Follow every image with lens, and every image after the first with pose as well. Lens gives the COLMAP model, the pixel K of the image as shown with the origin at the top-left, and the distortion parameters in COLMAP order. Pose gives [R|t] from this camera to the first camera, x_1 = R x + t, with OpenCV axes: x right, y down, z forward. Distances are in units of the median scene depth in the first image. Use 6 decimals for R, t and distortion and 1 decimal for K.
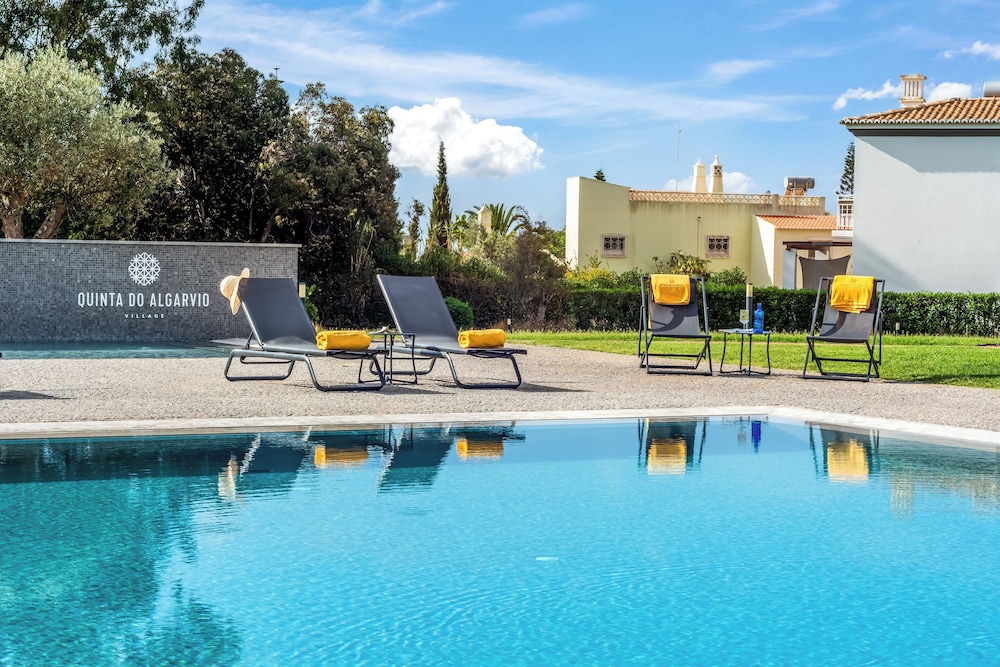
lens RADIAL K [[2129.1, 0, 500.0], [0, 2129.1, 333.5], [0, 0, 1]] dist [0.052599, -0.130936]
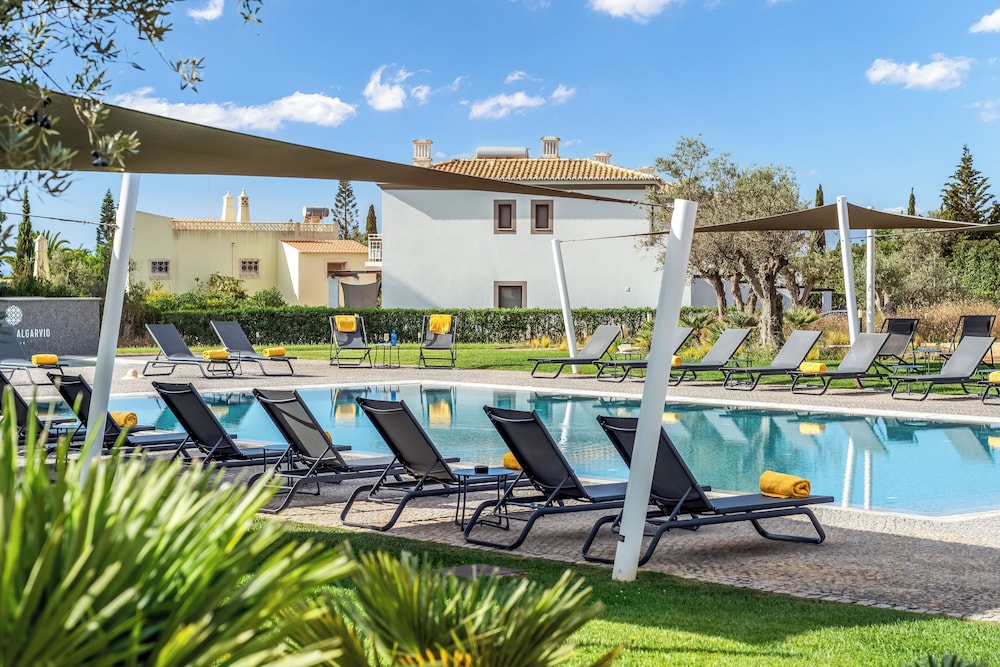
lens RADIAL K [[2129.1, 0, 500.0], [0, 2129.1, 333.5], [0, 0, 1]] dist [0.052599, -0.130936]
pose [[0.970500, -0.022185, 0.240078, -0.076671], [0.022935, 0.999737, -0.000328, -0.002611], [-0.240008, 0.005825, 0.970754, -0.274939]]
